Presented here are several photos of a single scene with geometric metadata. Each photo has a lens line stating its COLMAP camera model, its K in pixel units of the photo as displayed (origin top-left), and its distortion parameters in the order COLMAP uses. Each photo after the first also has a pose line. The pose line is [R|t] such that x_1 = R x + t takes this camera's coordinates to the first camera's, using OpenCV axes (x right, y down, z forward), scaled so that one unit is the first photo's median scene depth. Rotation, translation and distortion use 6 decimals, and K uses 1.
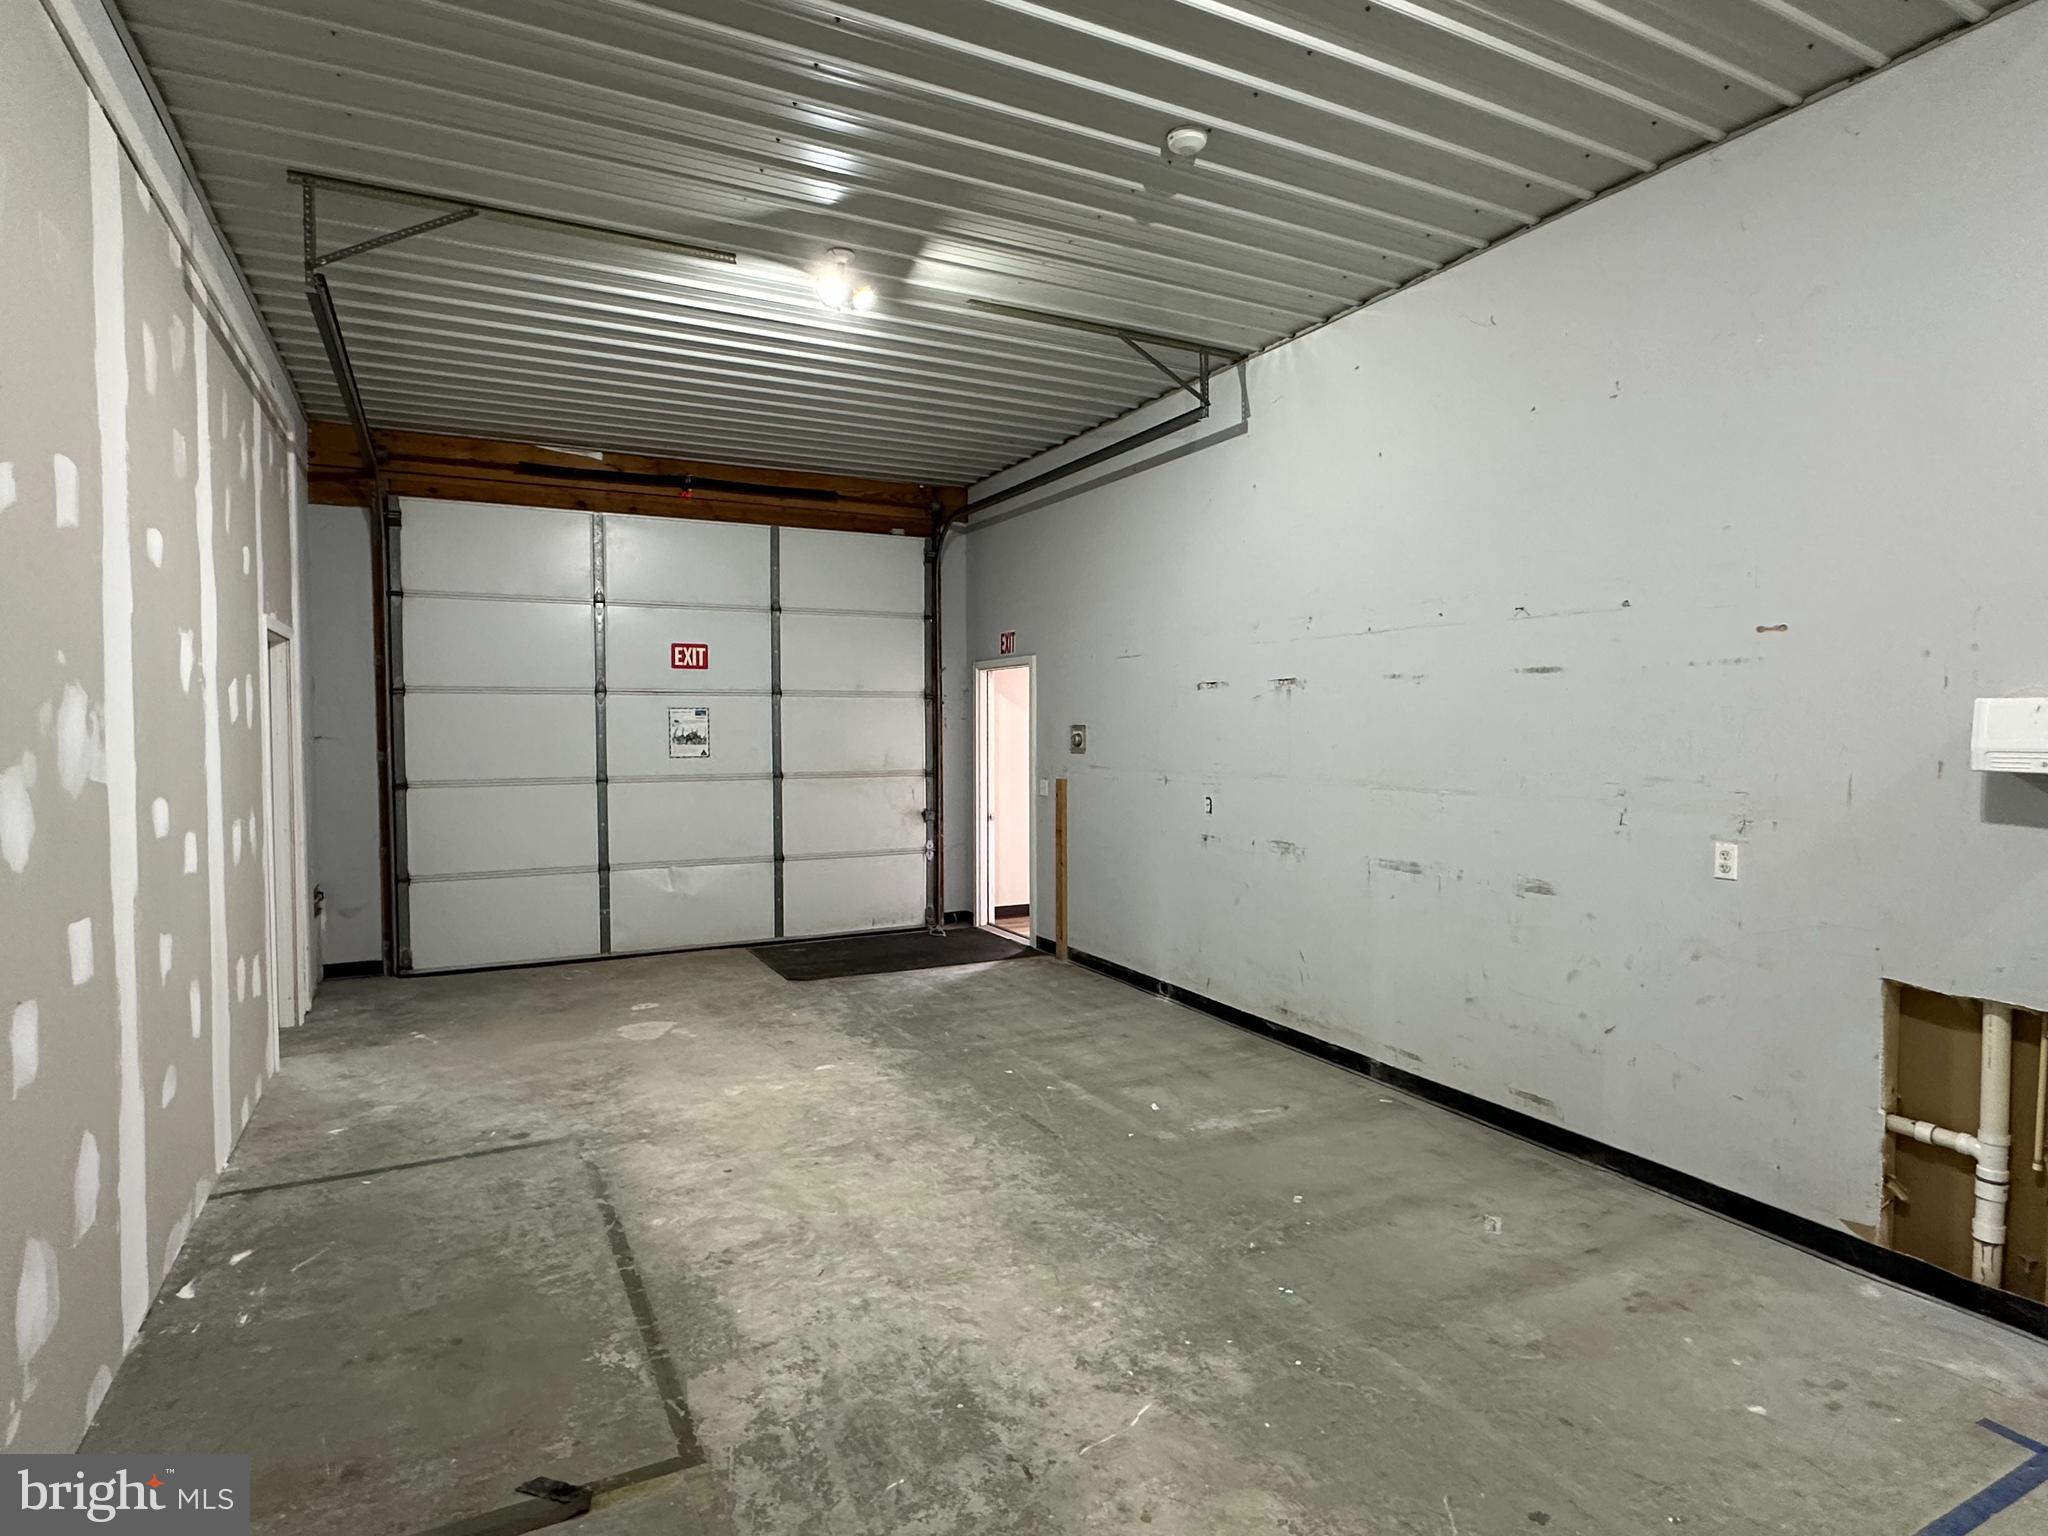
lens RADIAL K [[1089.4, 0, 1024.0], [0, 1089.4, 768.0], [0, 0, 1]] dist [-0.000713, -0.001111]
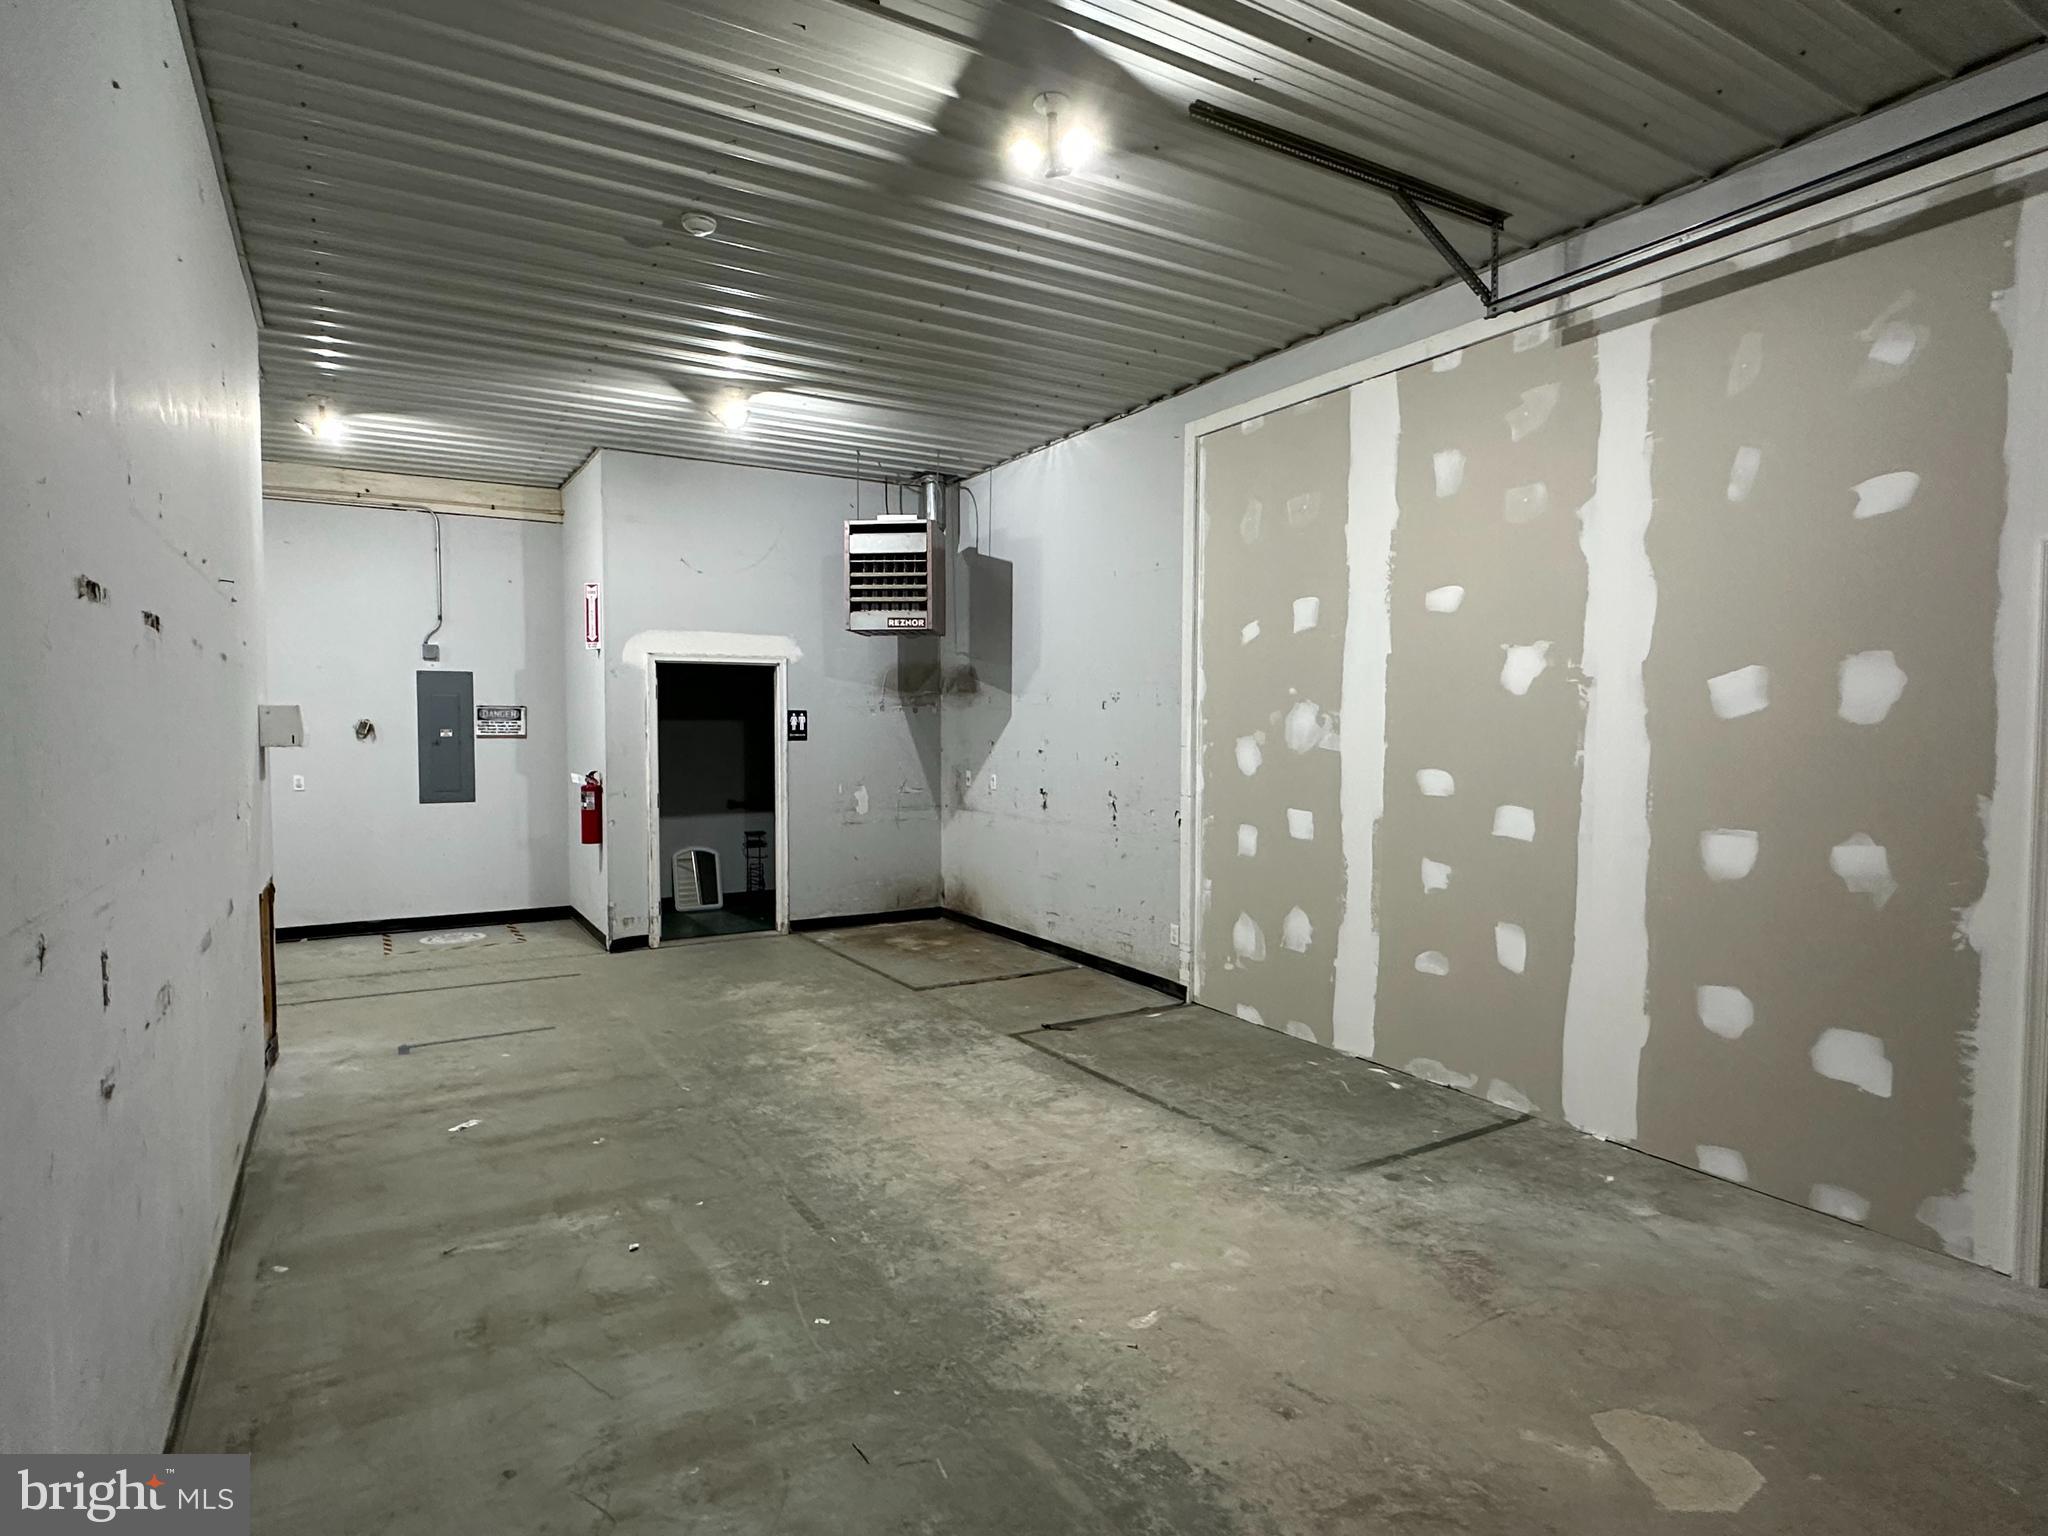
lens RADIAL K [[1089.4, 0, 1024.0], [0, 1089.4, 768.0], [0, 0, 1]] dist [-0.000713, -0.001111]
pose [[-0.997785, 0.003037, -0.066446, -0.114859], [-0.002484, 0.996559, 0.082844, -0.084379], [0.066468, 0.082826, -0.994345, 2.133685]]
